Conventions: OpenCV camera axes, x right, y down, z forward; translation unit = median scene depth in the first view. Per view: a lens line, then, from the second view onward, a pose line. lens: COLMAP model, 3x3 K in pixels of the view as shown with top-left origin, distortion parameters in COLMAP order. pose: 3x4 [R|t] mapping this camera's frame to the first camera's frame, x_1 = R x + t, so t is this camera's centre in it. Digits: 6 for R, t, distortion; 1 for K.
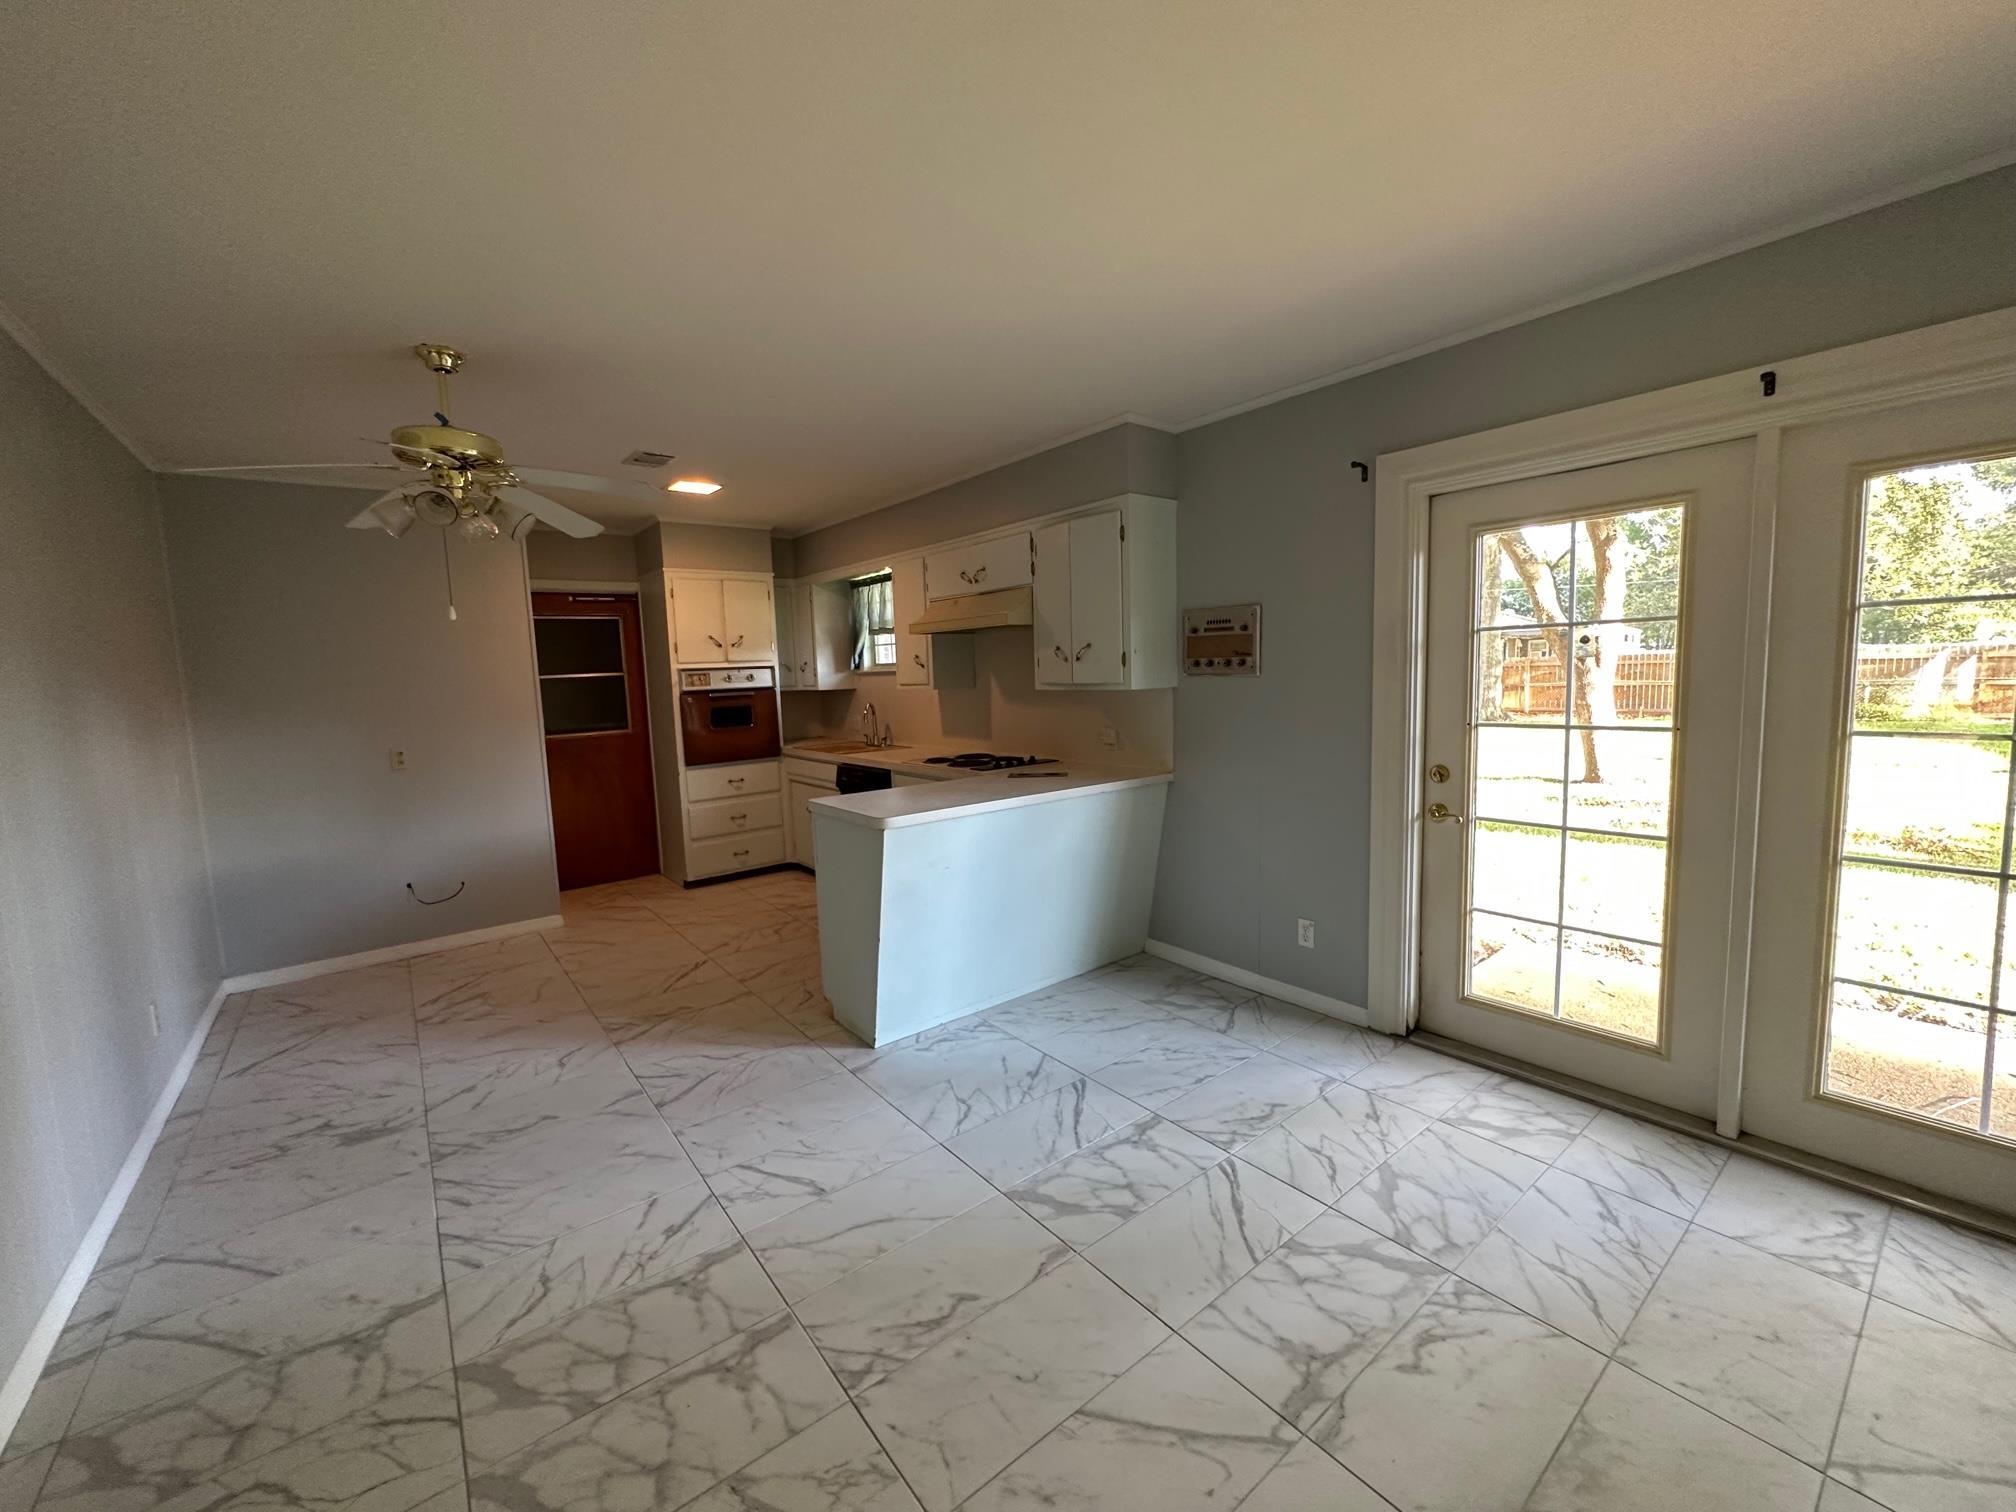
lens RADIAL K [[799.6, 0, 1008.0], [0, 799.6, 756.0], [0, 0, 1]] dist [-0.002028, 0.000212]
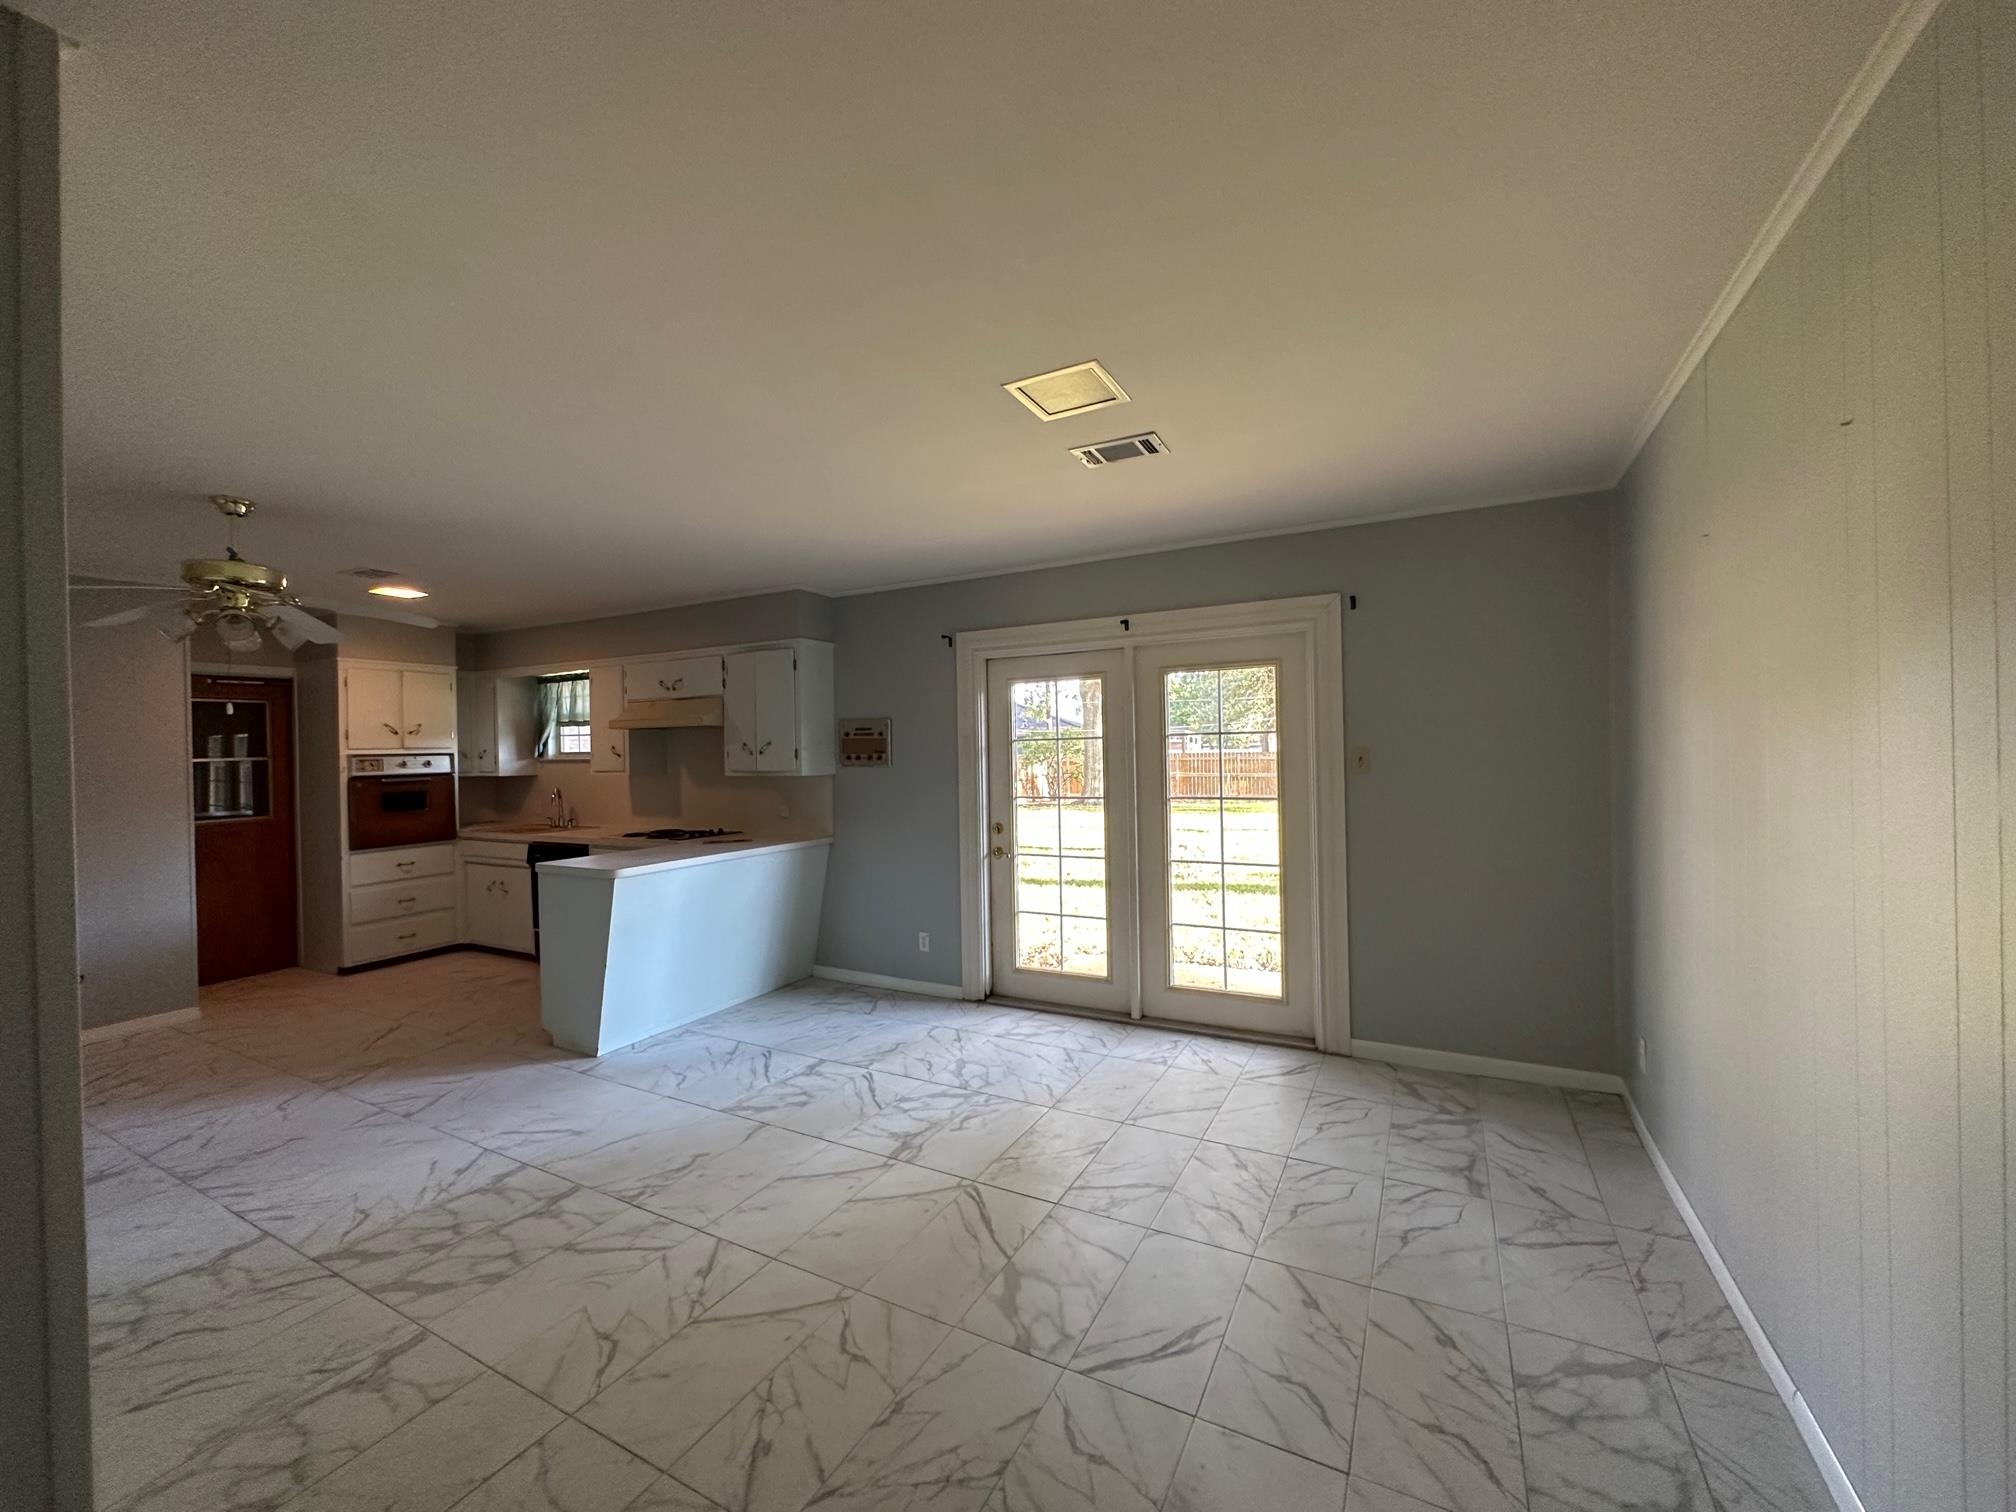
lens RADIAL K [[799.6, 0, 1008.0], [0, 799.6, 756.0], [0, 0, 1]] dist [-0.002028, 0.000212]
pose [[0.915808, 0.014345, 0.401360, -0.086446], [0.030657, 0.993949, -0.105478, 0.046206], [-0.400445, 0.108902, 0.909827, -0.469694]]
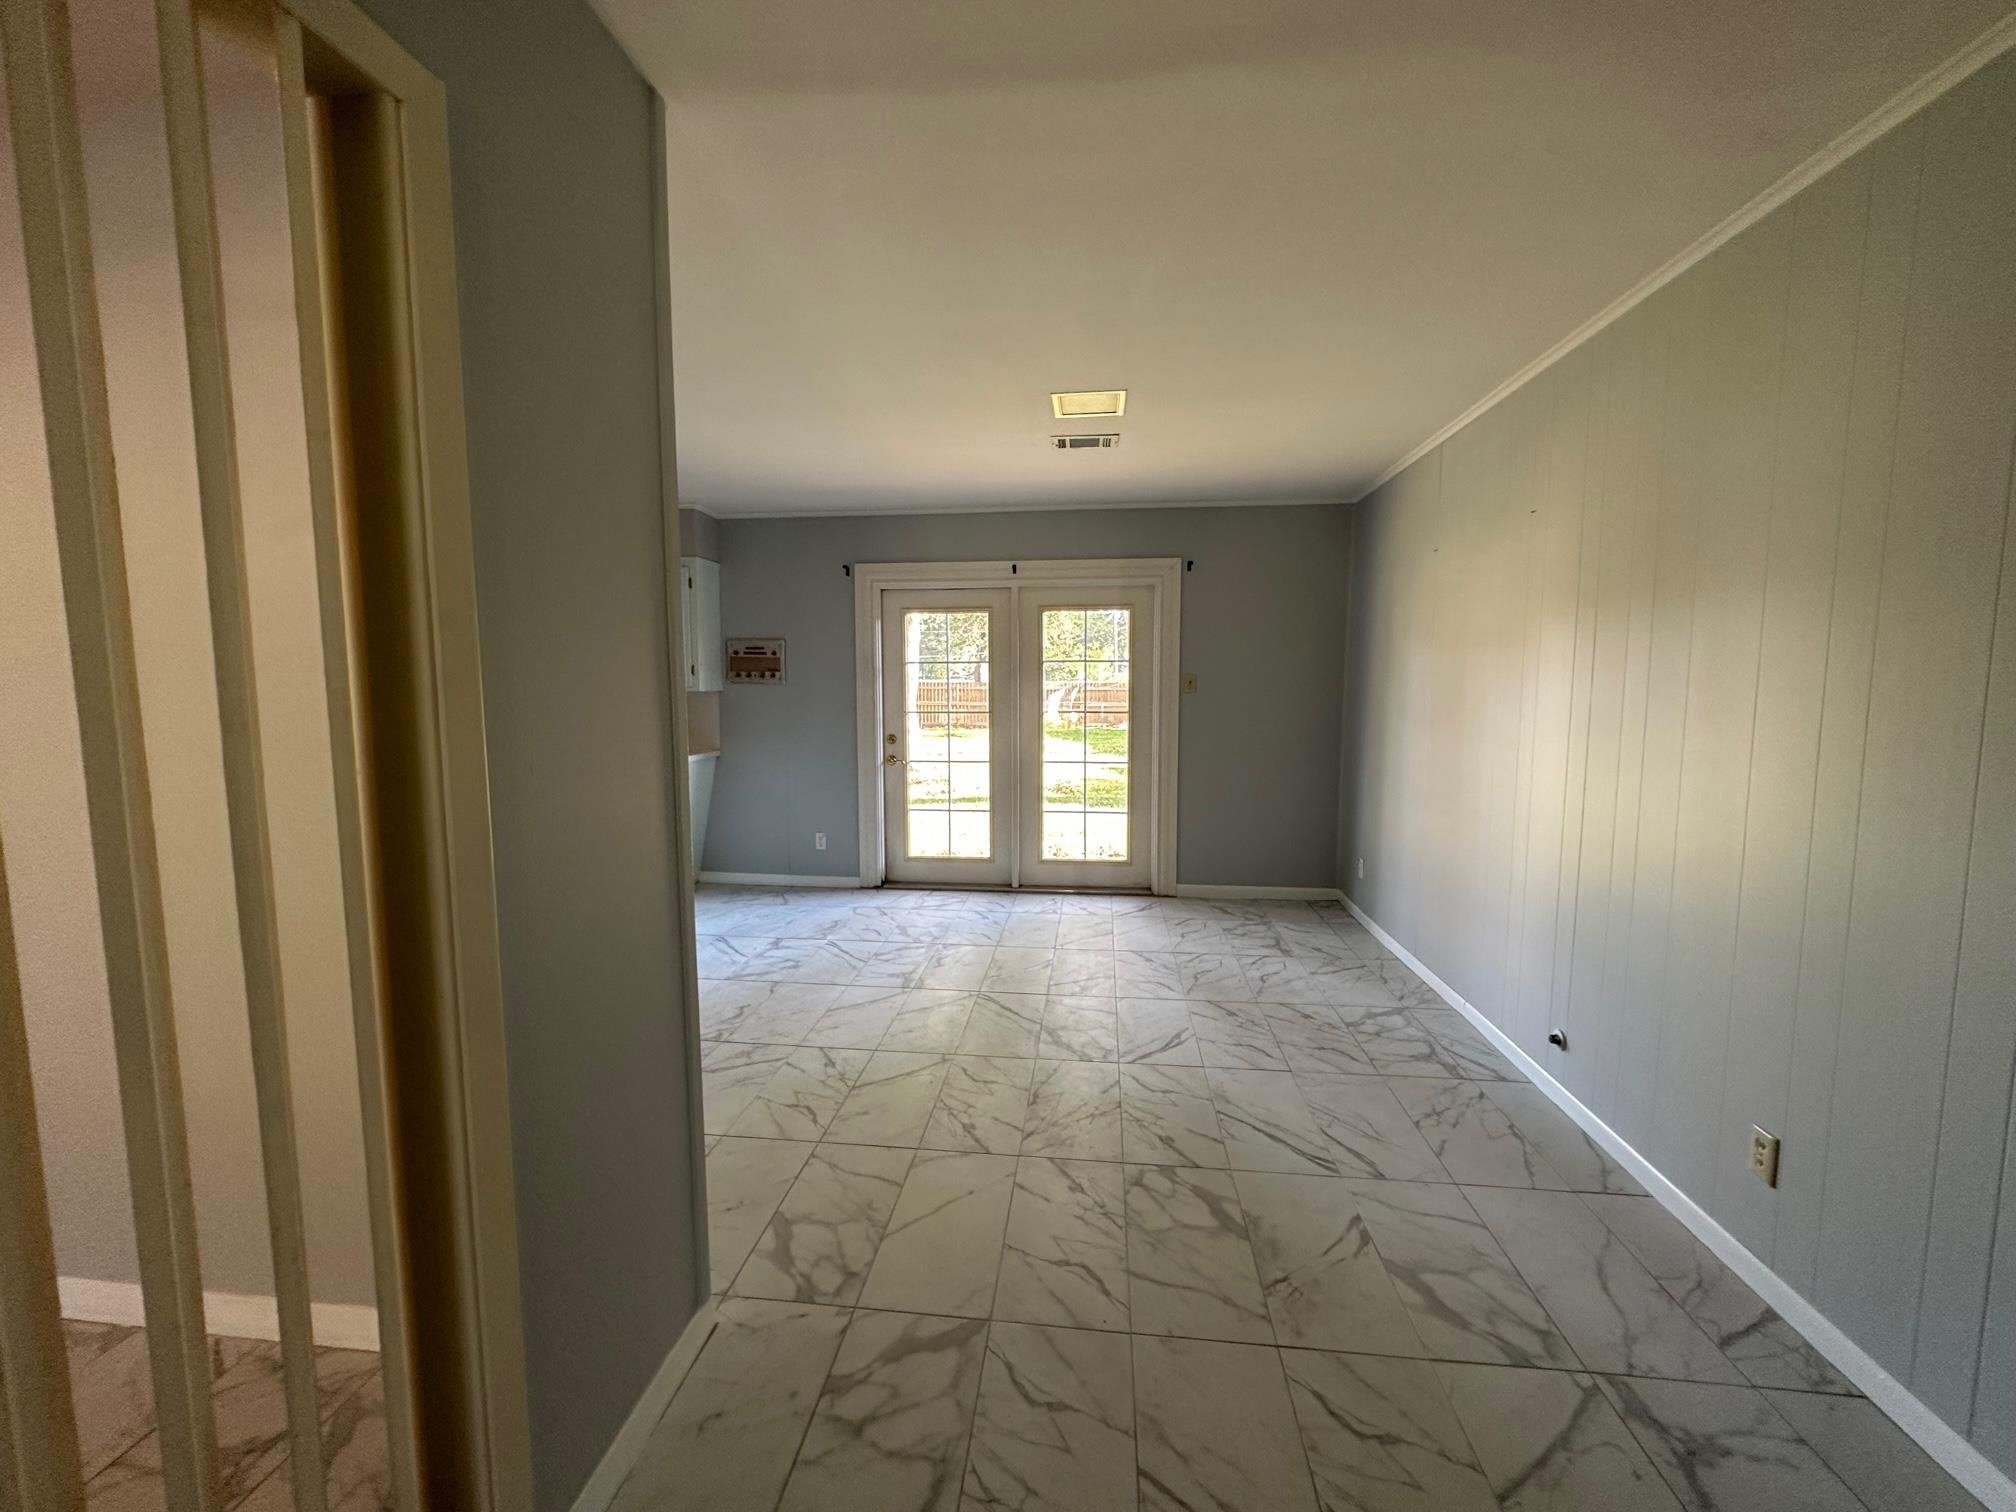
lens RADIAL K [[799.6, 0, 1008.0], [0, 799.6, 756.0], [0, 0, 1]] dist [-0.002028, 0.000212]
pose [[0.703798, -0.034284, 0.709572, -0.562371], [0.051357, 0.998677, -0.002687, 0.077183], [-0.708541, 0.038333, 0.704628, -0.476558]]
